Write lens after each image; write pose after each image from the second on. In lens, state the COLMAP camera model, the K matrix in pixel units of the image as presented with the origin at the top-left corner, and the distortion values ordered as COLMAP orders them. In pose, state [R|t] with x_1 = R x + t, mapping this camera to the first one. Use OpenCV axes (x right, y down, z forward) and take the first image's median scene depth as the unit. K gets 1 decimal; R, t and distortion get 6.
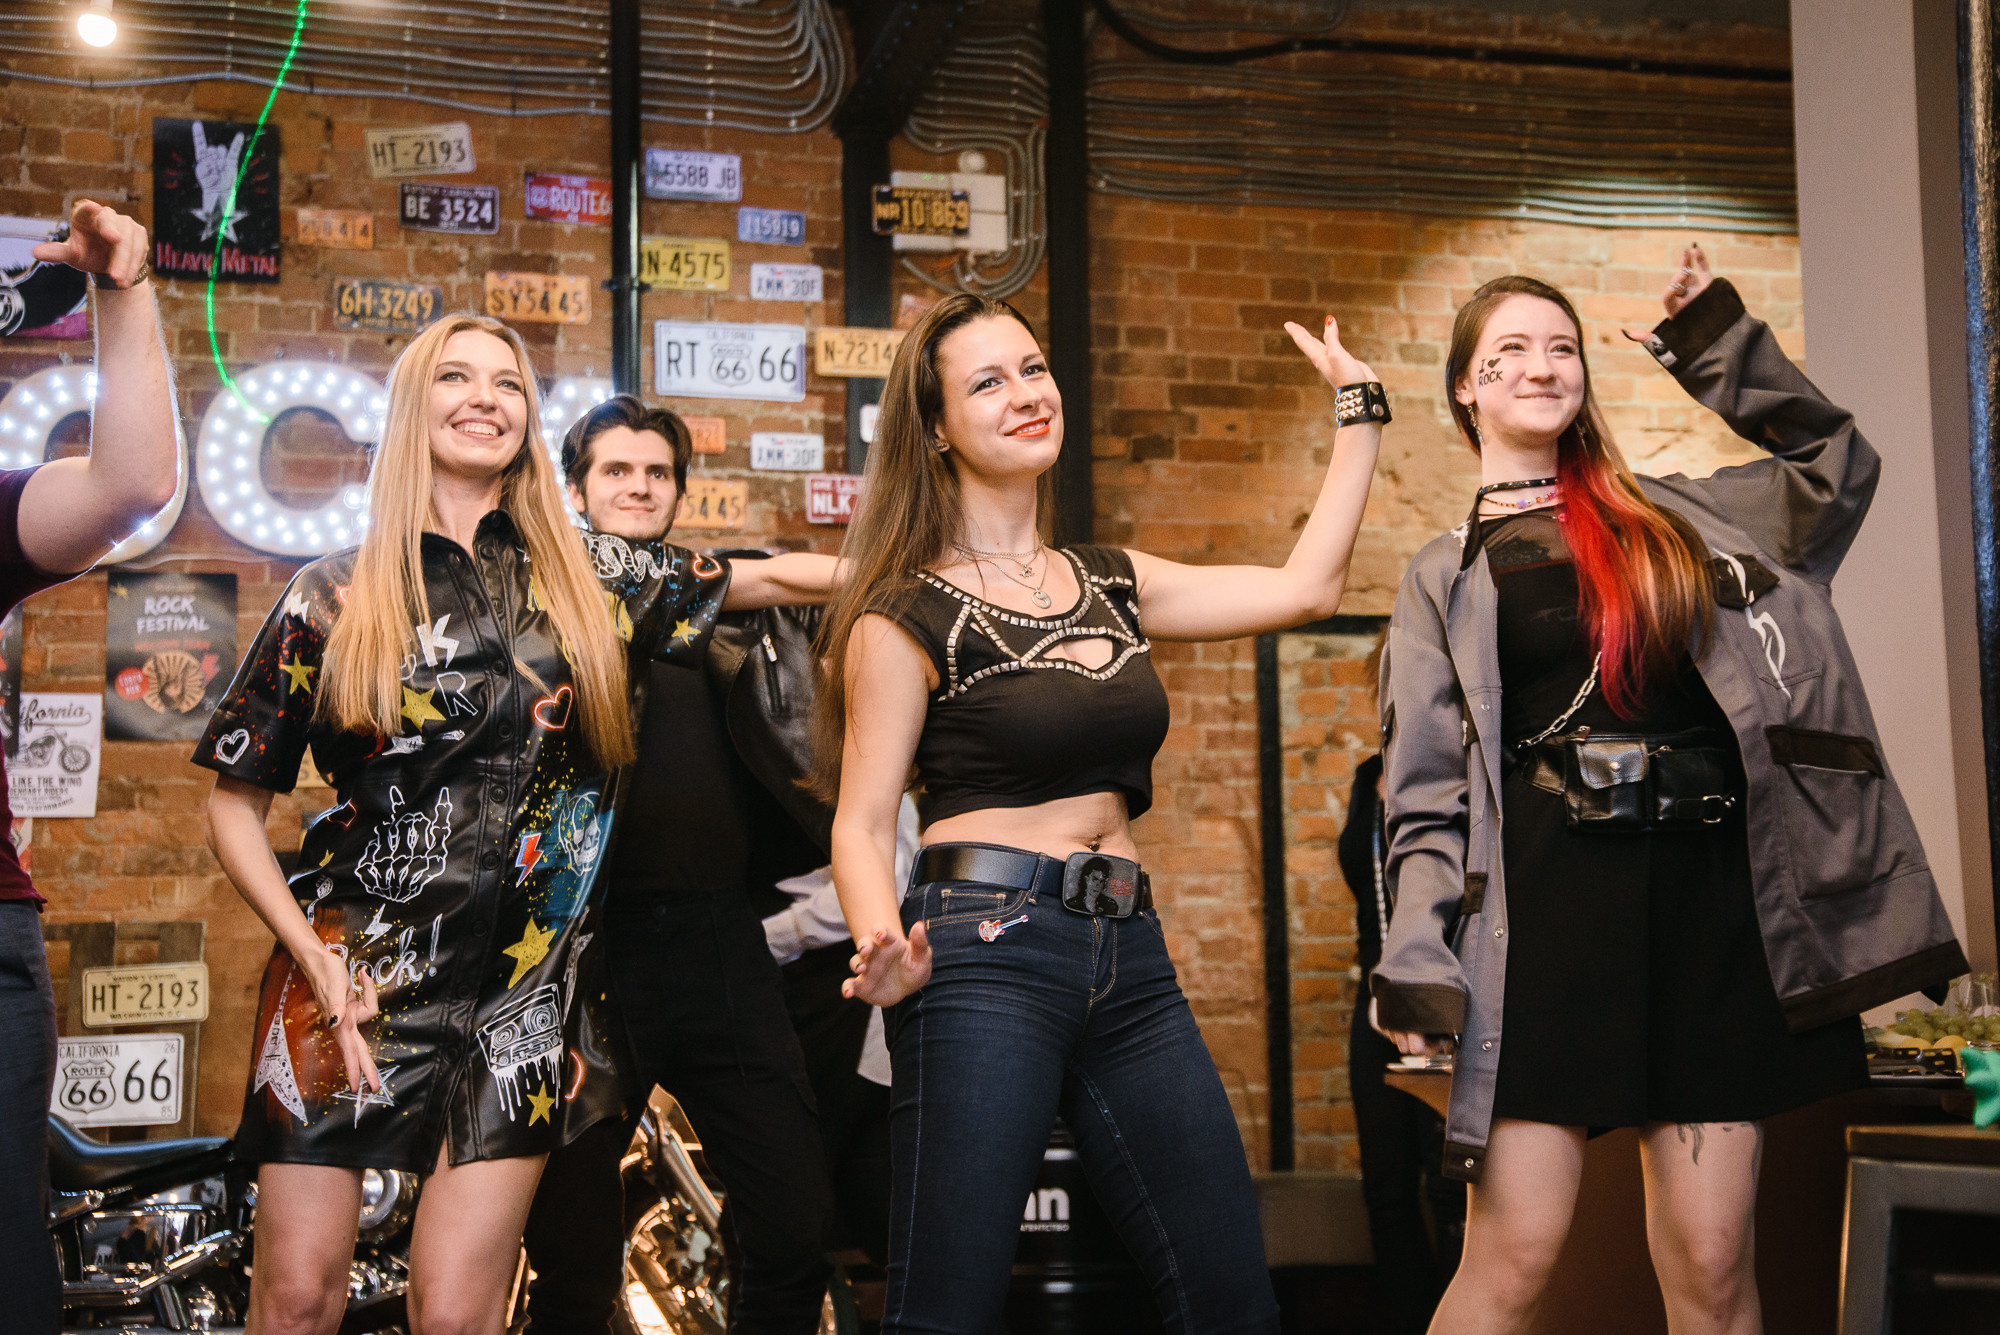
lens RADIAL K [[2785.7, 0, 1036.2], [0, 2785.7, 635.8], [0, 0, 1]] dist [0.195020, 0.000000]
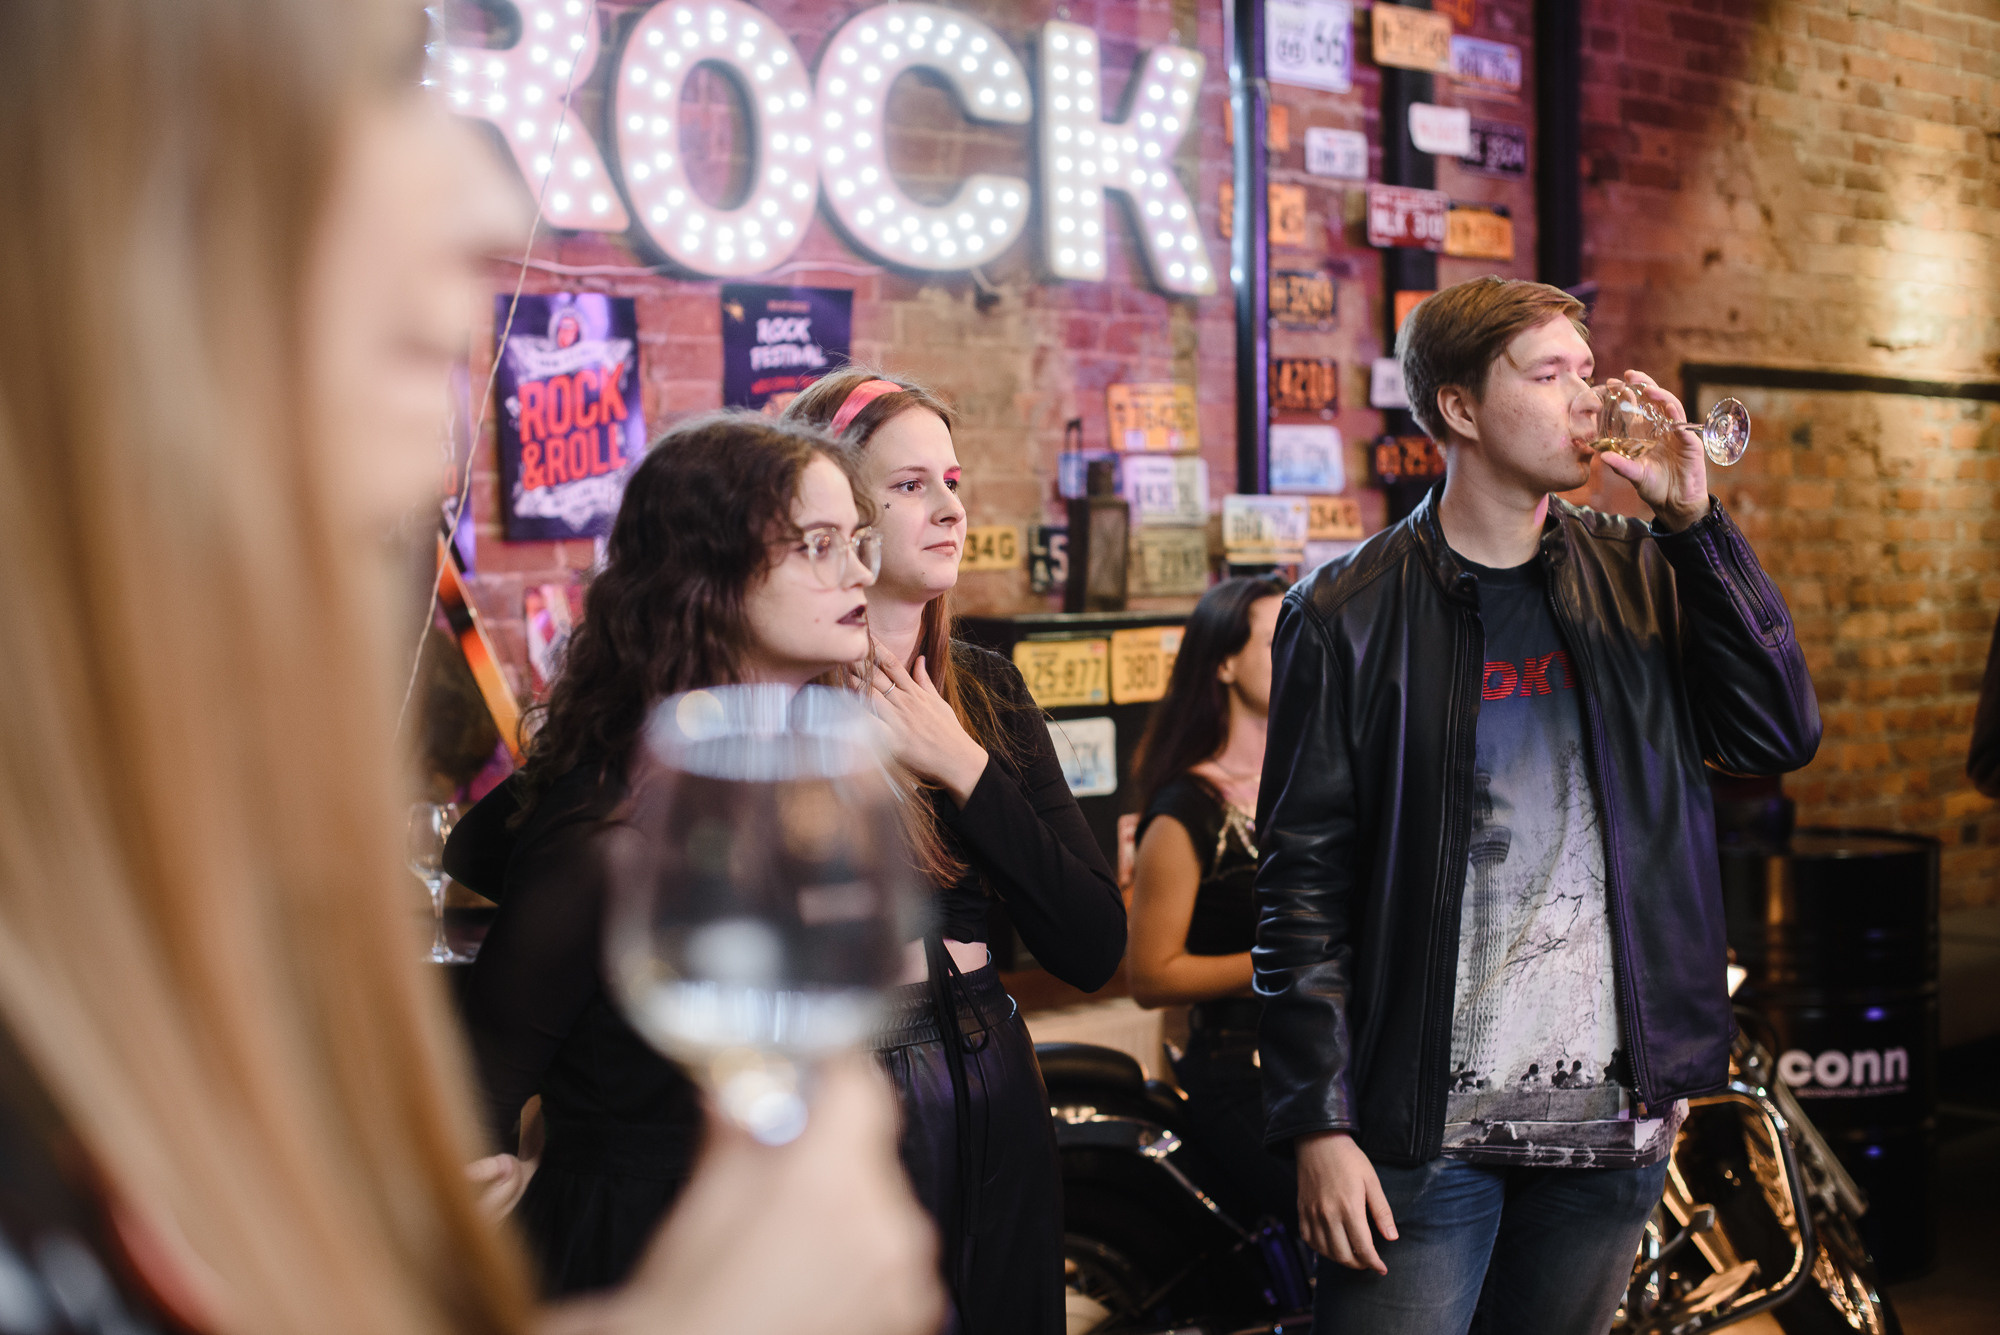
lens RADIAL K [[2908.1, 0, 1015.4], [0, 2908.1, 639.2], [0, 0, 1]] dist [-0.135489, 0.000000]
pose [[0.880339, -0.009575, 0.474249, -0.592023], [-0.070778, 0.985952, 0.151289, -0.048469], [-0.469035, -0.166752, 0.867295, 0.294189]]
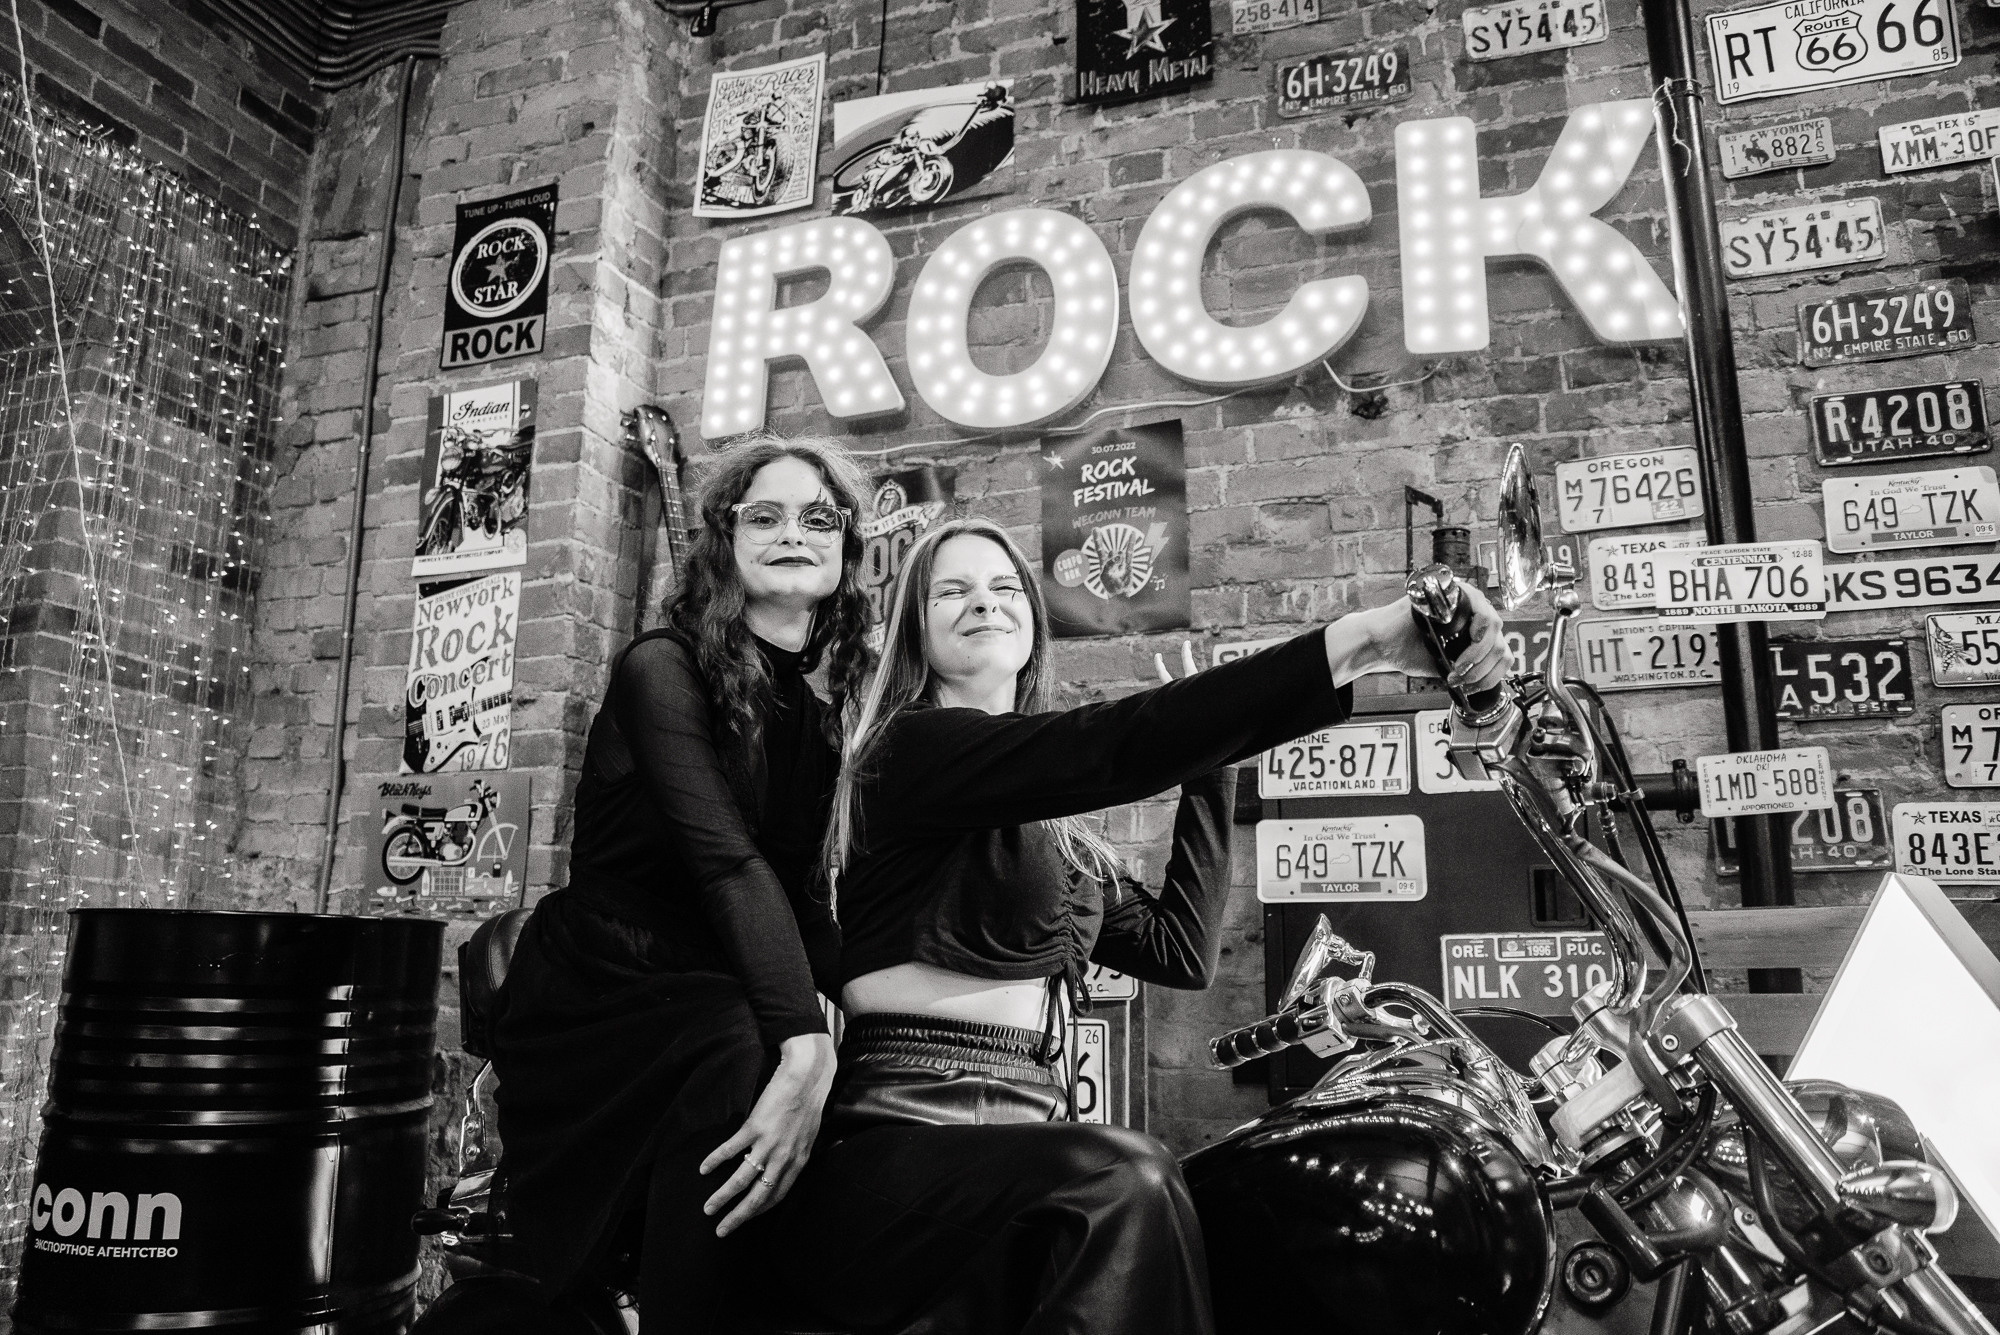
lens RADIAL K [[1396.4, 0, 992.9], [0, 1396.4, 660.0], [0, 0, 1]] dist [-0.124123, 0.090300]
pose [[0.828134, -0.095112, -0.552402, -0.115519], [0.058332, 0.994771, -0.083829, 0.072065], [0.557487, 0.037199, 0.829352, 0.634662]]
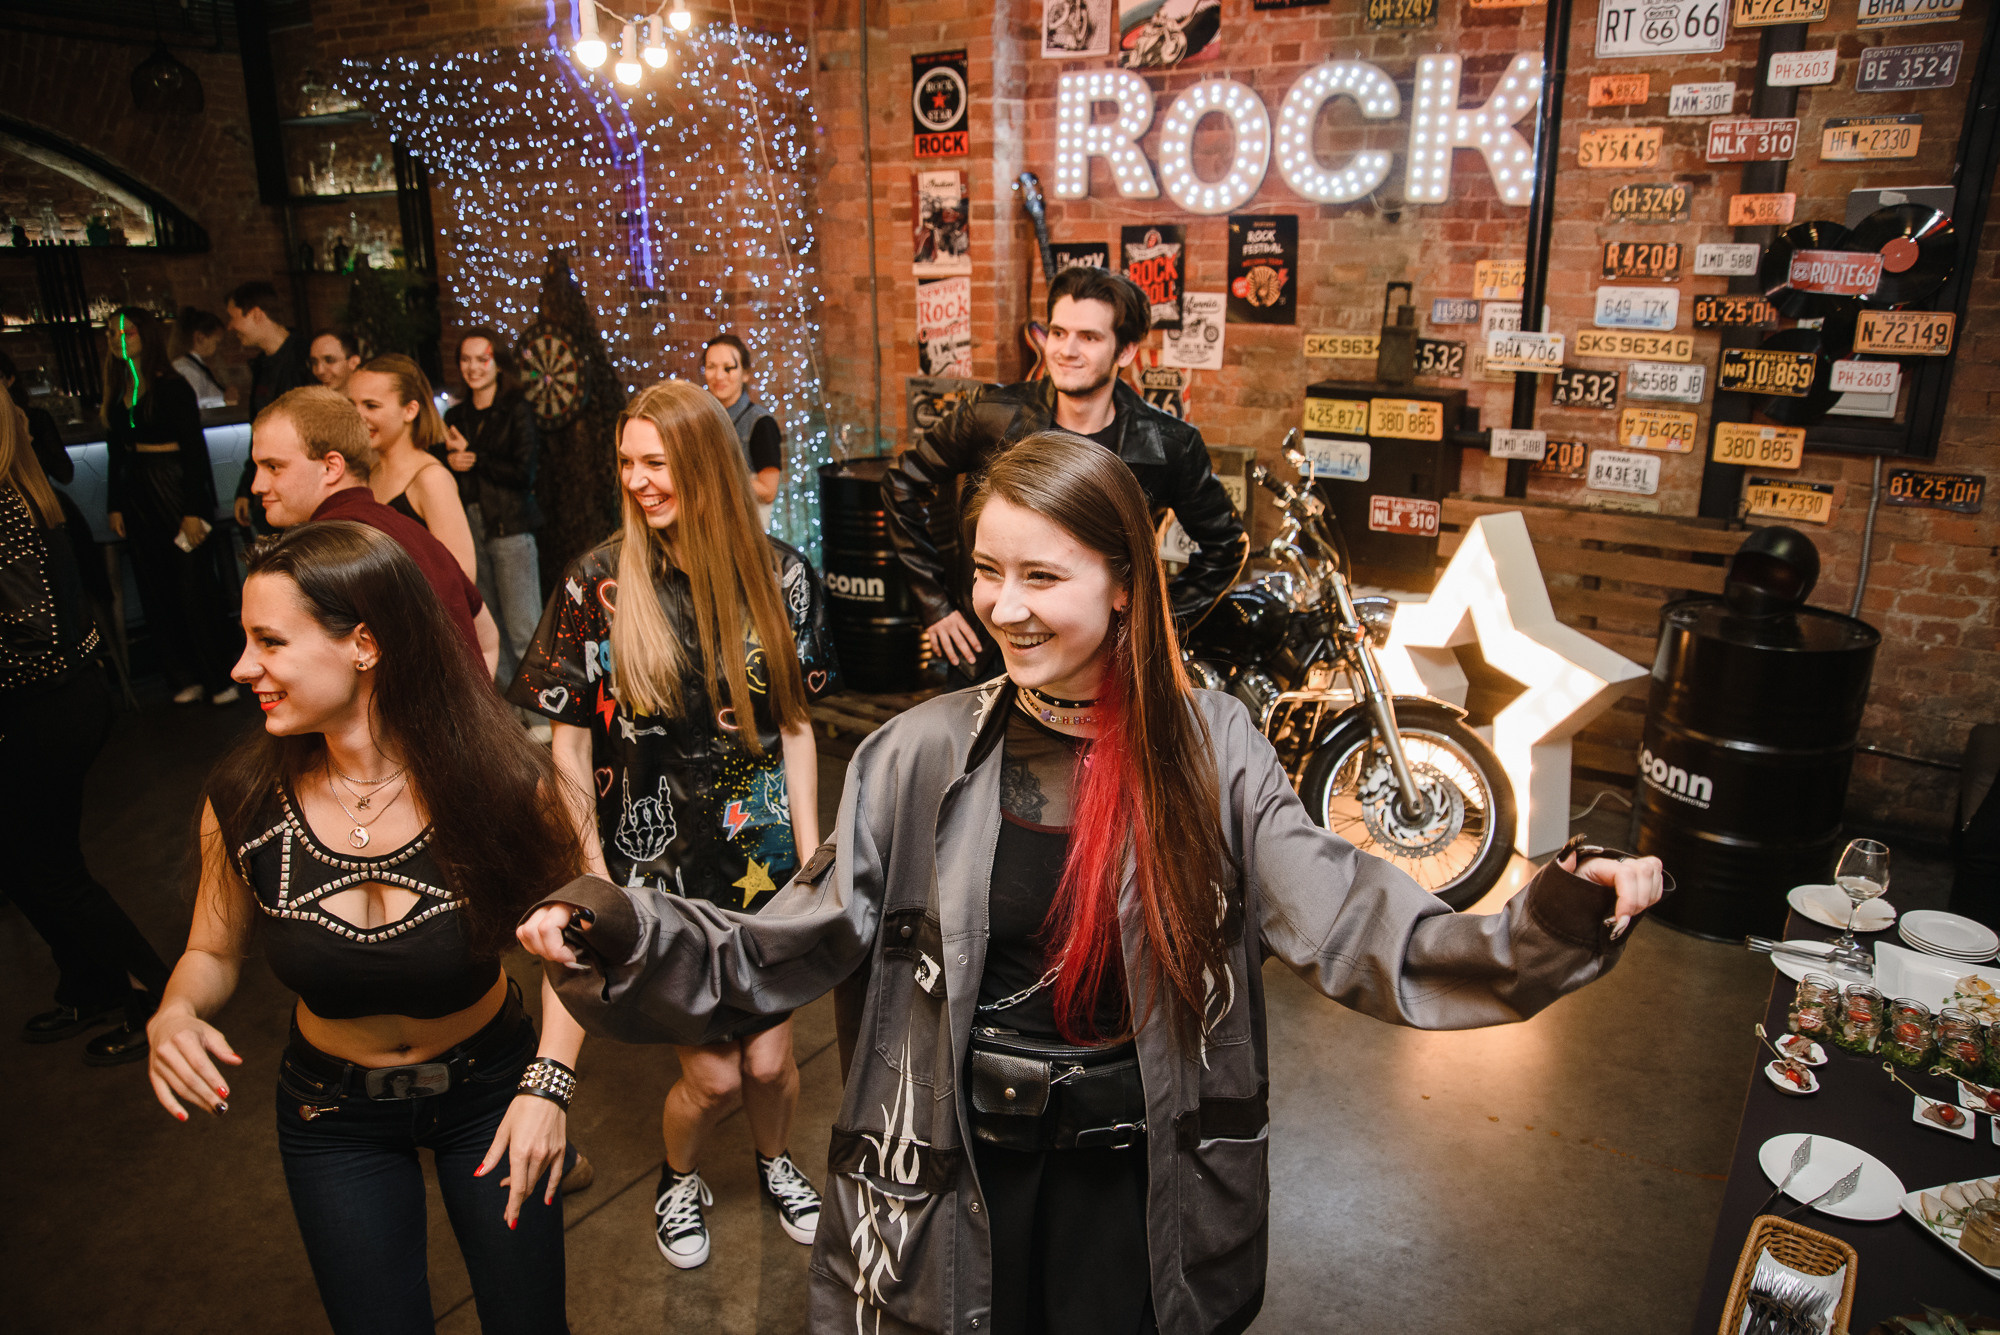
lens RADIAL K [[1396.4, 0, 987.4], [0, 1396.4, 671.7], [0, 0, 1]] dist [-0.124123, 0.090300]
pose [[0.654258, 0.241524, -0.716667, 0.191916], [0.104367, 0.909731, 0.401867, -0.109466], [0.749035, -0.337722, 0.569992, 0.360463]]
